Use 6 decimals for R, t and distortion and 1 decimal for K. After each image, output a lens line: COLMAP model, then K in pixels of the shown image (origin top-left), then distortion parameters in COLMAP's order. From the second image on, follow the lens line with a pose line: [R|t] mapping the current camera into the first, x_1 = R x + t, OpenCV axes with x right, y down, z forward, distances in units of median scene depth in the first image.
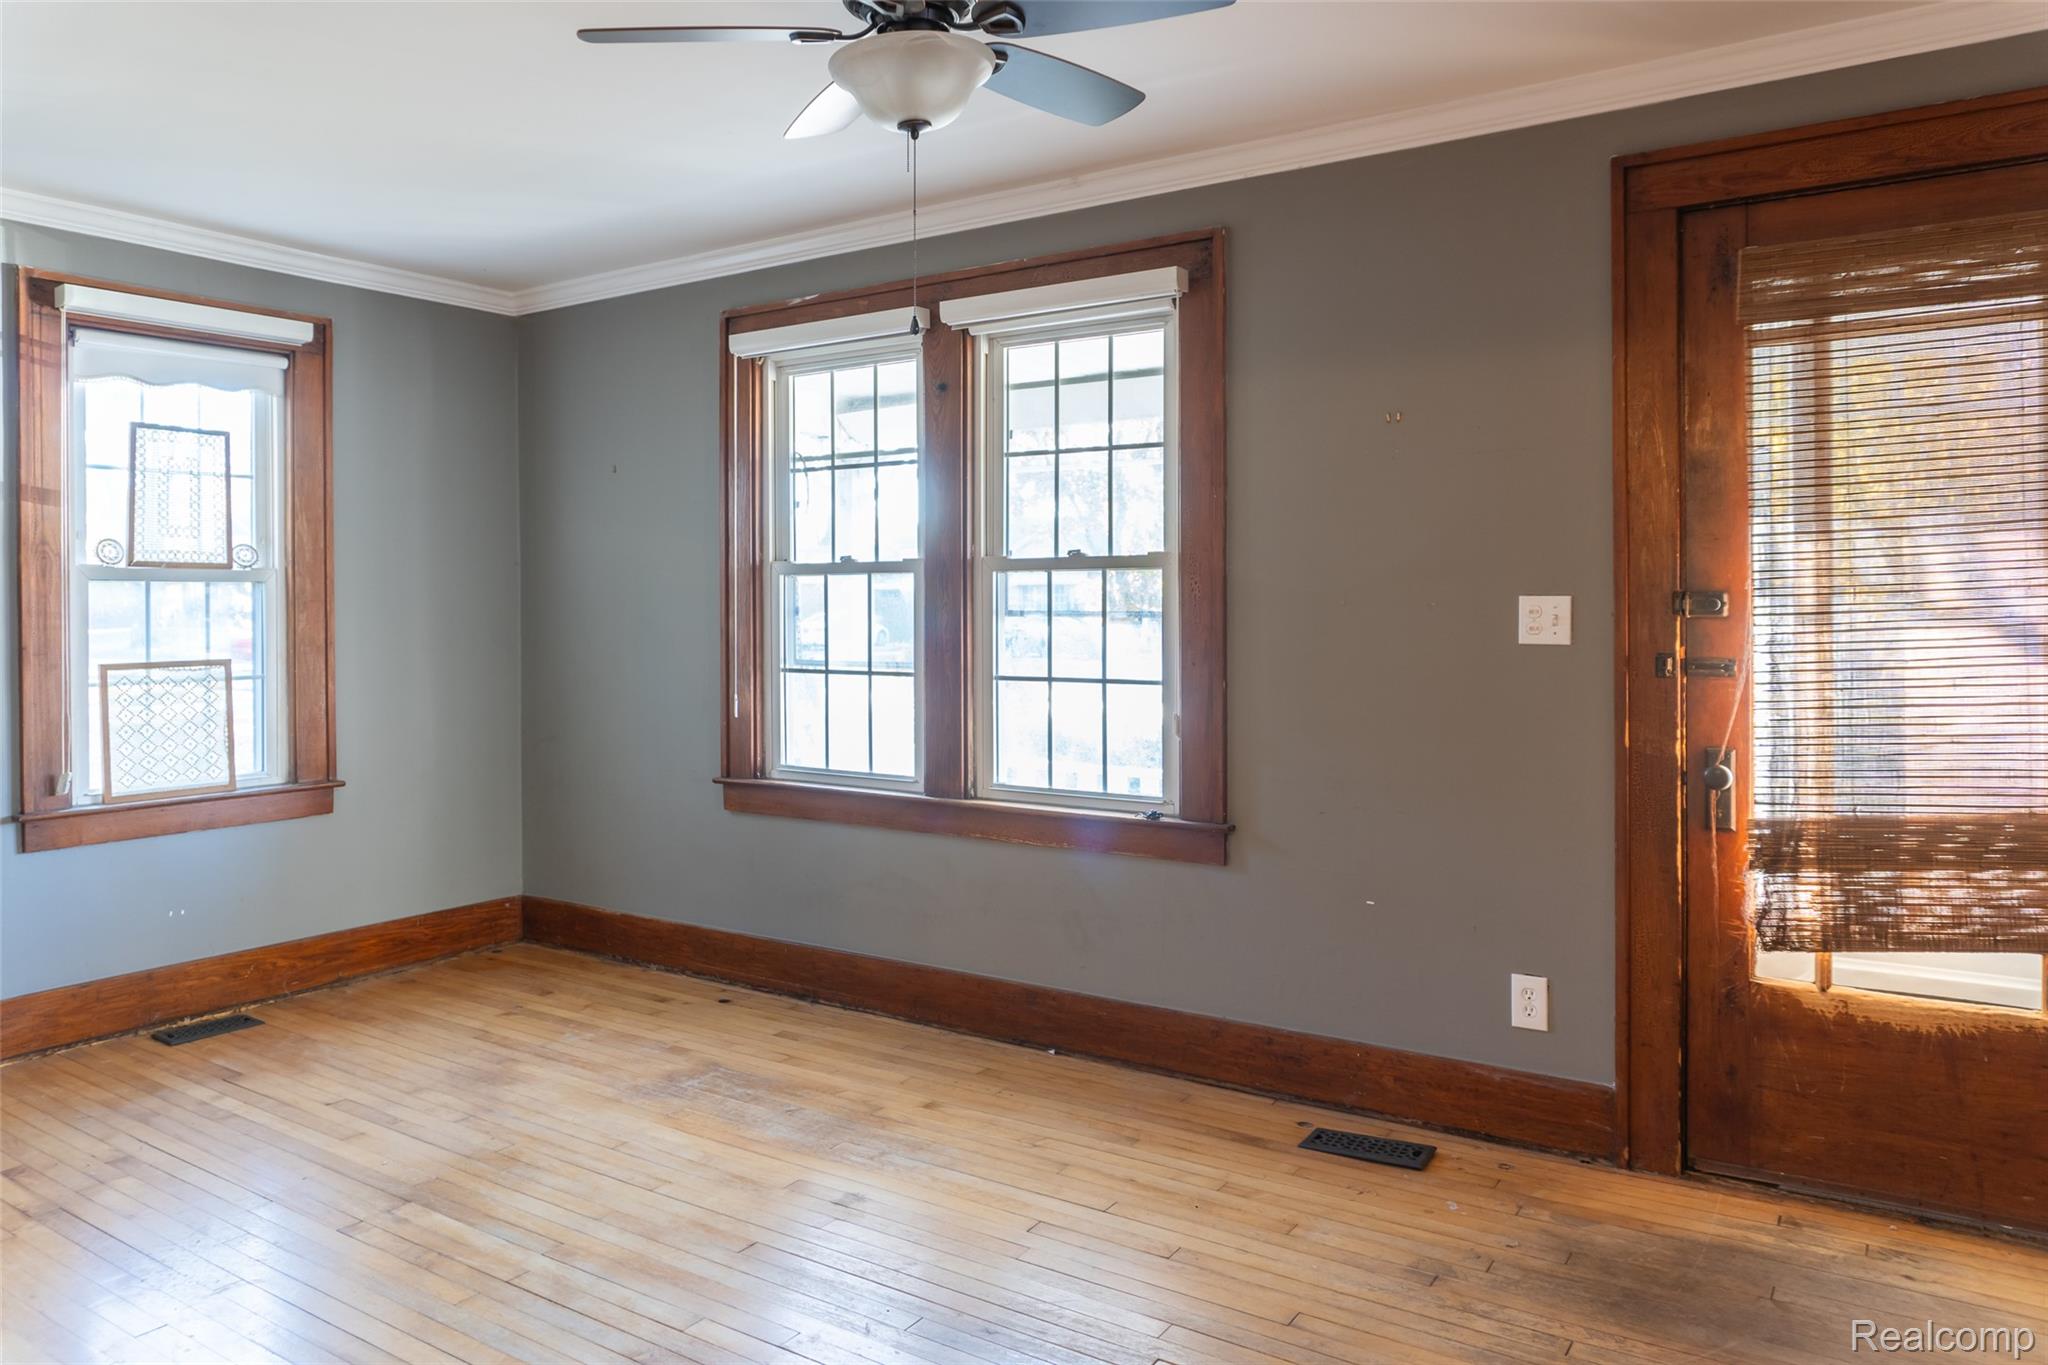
lens RADIAL K [[1377.2, 0, 970.2], [0, 1377.2, 621.7], [0, 0, 1]] dist [-0.008381, -0.000109]
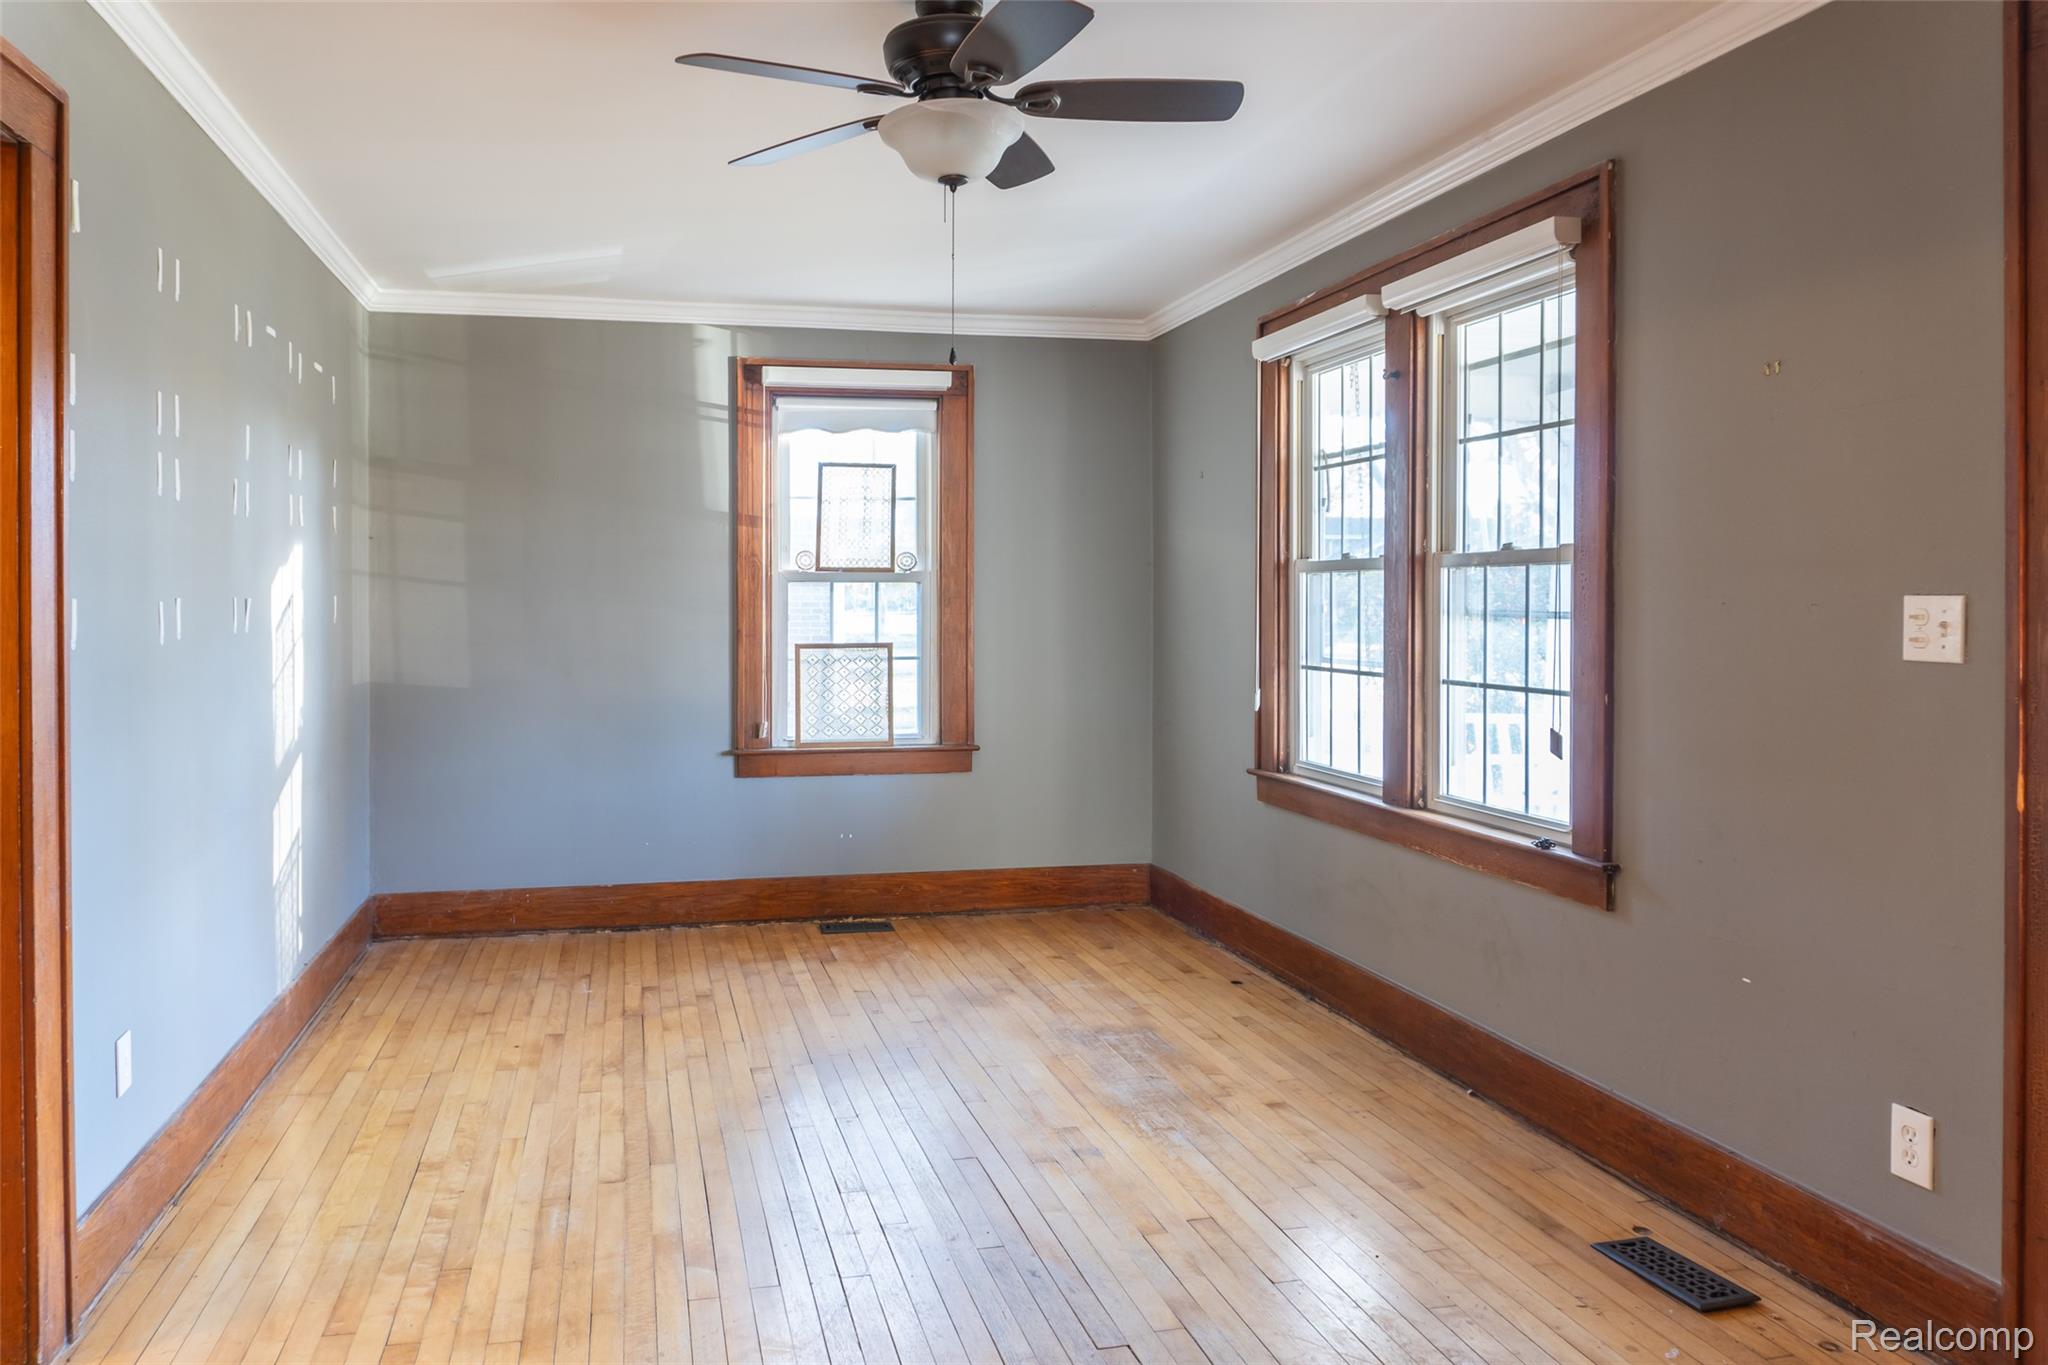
lens RADIAL K [[1423.0, 0, 1018.8], [0, 1423.0, 625.7], [0, 0, 1]] dist [0.002849, 0.002771]
pose [[0.754536, 0.015529, -0.656075, 0.452515], [-0.011731, 0.999879, 0.010176, -0.003935], [0.656154, 0.000018, 0.754627, 0.088907]]
